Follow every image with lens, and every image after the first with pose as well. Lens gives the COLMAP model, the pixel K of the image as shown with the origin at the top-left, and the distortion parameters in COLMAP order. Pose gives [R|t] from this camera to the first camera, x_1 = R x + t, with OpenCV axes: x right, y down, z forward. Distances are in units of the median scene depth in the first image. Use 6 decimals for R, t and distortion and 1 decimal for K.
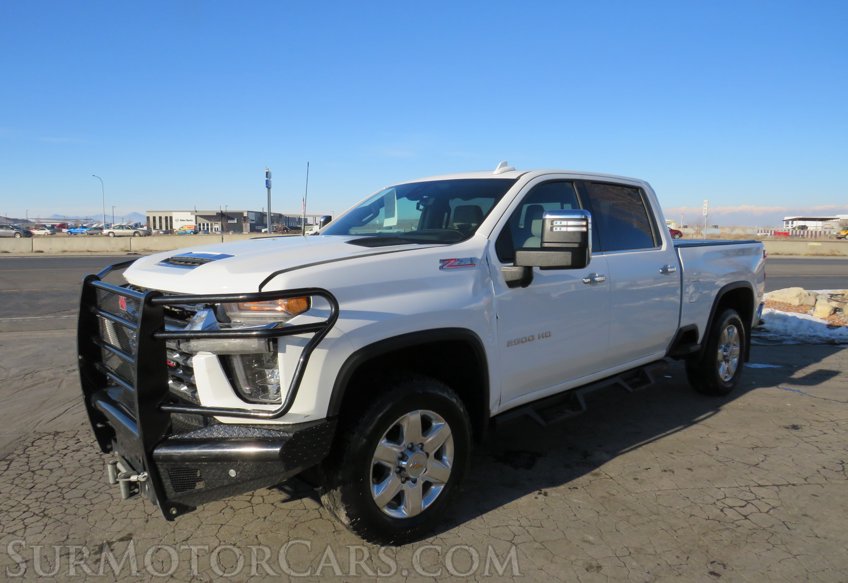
lens RADIAL K [[615.3, 0, 421.6], [0, 615.3, 298.1], [0, 0, 1]] dist [-0.046905, 0.030200]
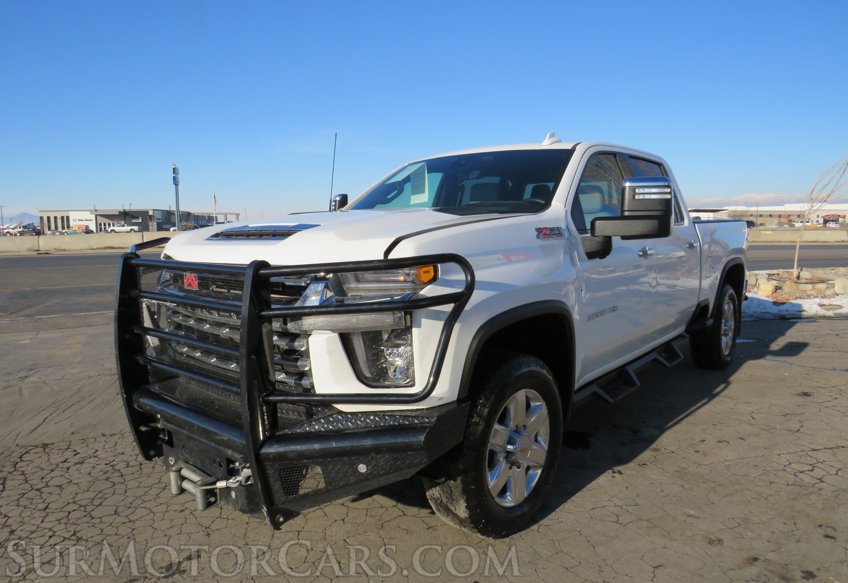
lens RADIAL K [[615.3, 0, 421.4], [0, 615.3, 292.7], [0, 0, 1]] dist [-0.046905, 0.030200]
pose [[0.989823, -0.029256, 0.139268, -0.211526], [0.029656, 0.999560, -0.000798, 0.024483], [-0.139183, 0.004920, 0.990254, 0.075547]]
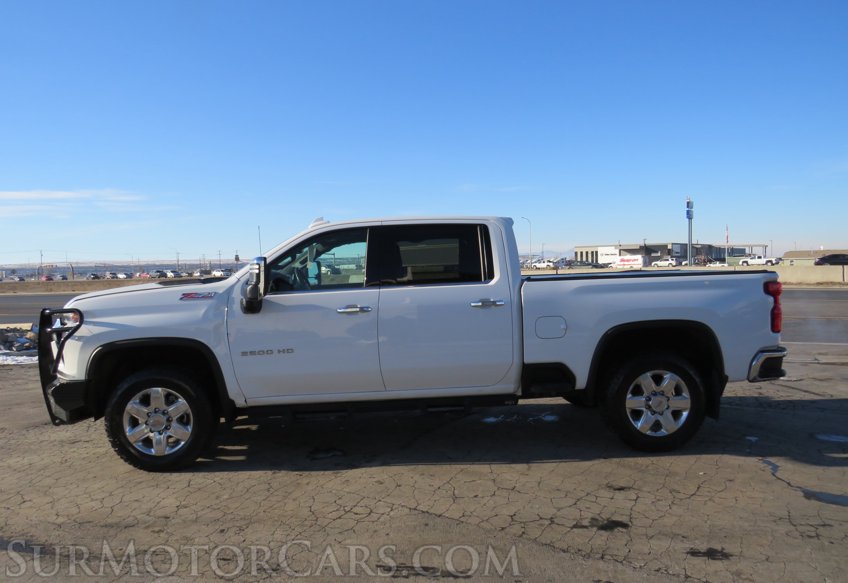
lens RADIAL K [[615.3, 0, 423.0], [0, 615.3, 297.9], [0, 0, 1]] dist [-0.046905, 0.030200]
pose [[0.767893, 0.010948, -0.640484, 1.139529], [-0.045370, 0.998272, -0.037331, -0.015631], [0.638969, 0.057725, 0.767063, 0.159422]]
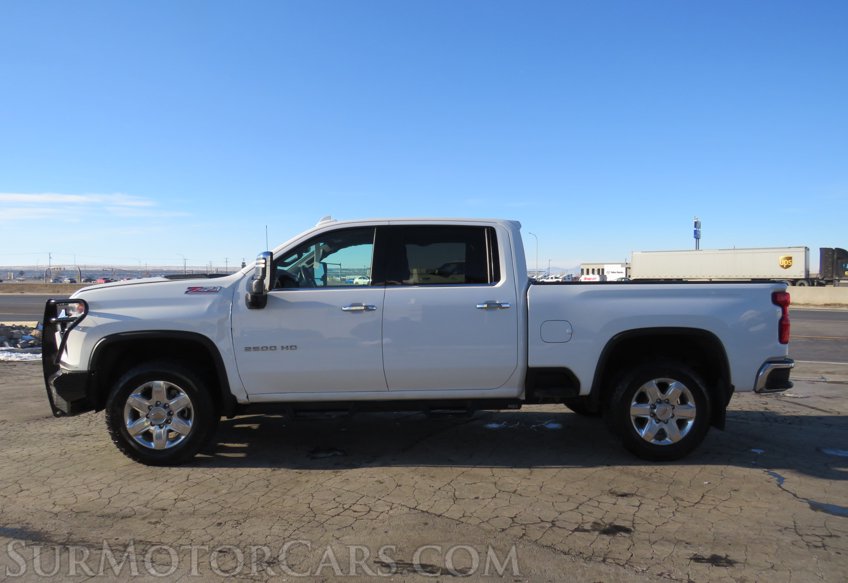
lens RADIAL K [[615.3, 0, 423.2], [0, 615.3, 297.8], [0, 0, 1]] dist [-0.046905, 0.030200]
pose [[0.762373, 0.017801, -0.646893, 1.136430], [-0.072790, 0.995637, -0.058387, 0.009240], [0.643031, 0.091600, 0.760342, 0.164417]]
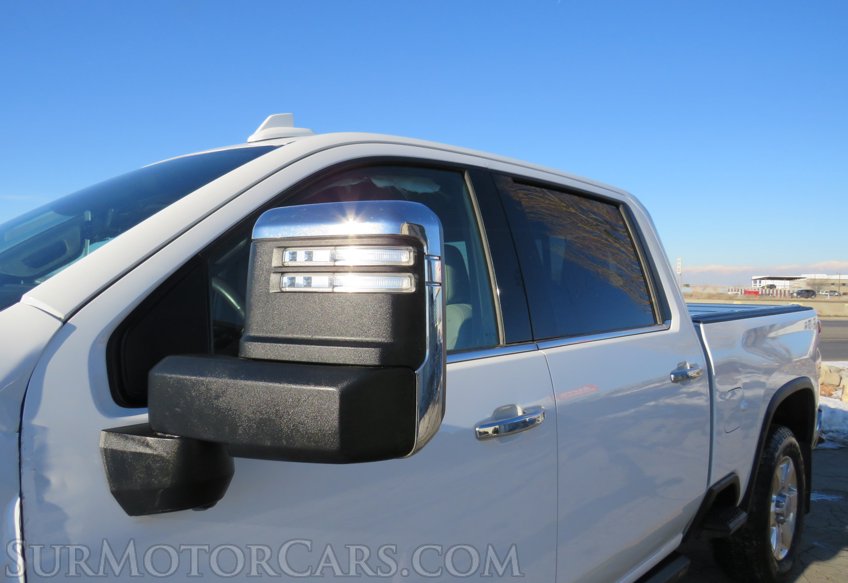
lens RADIAL K [[615.3, 0, 421.8], [0, 615.3, 295.6], [0, 0, 1]] dist [-0.046905, 0.030200]
pose [[0.999186, 0.004770, 0.040053, 0.211153], [-0.000830, 0.995203, -0.097828, -0.069244], [-0.040327, 0.097716, 0.994397, 0.625175]]
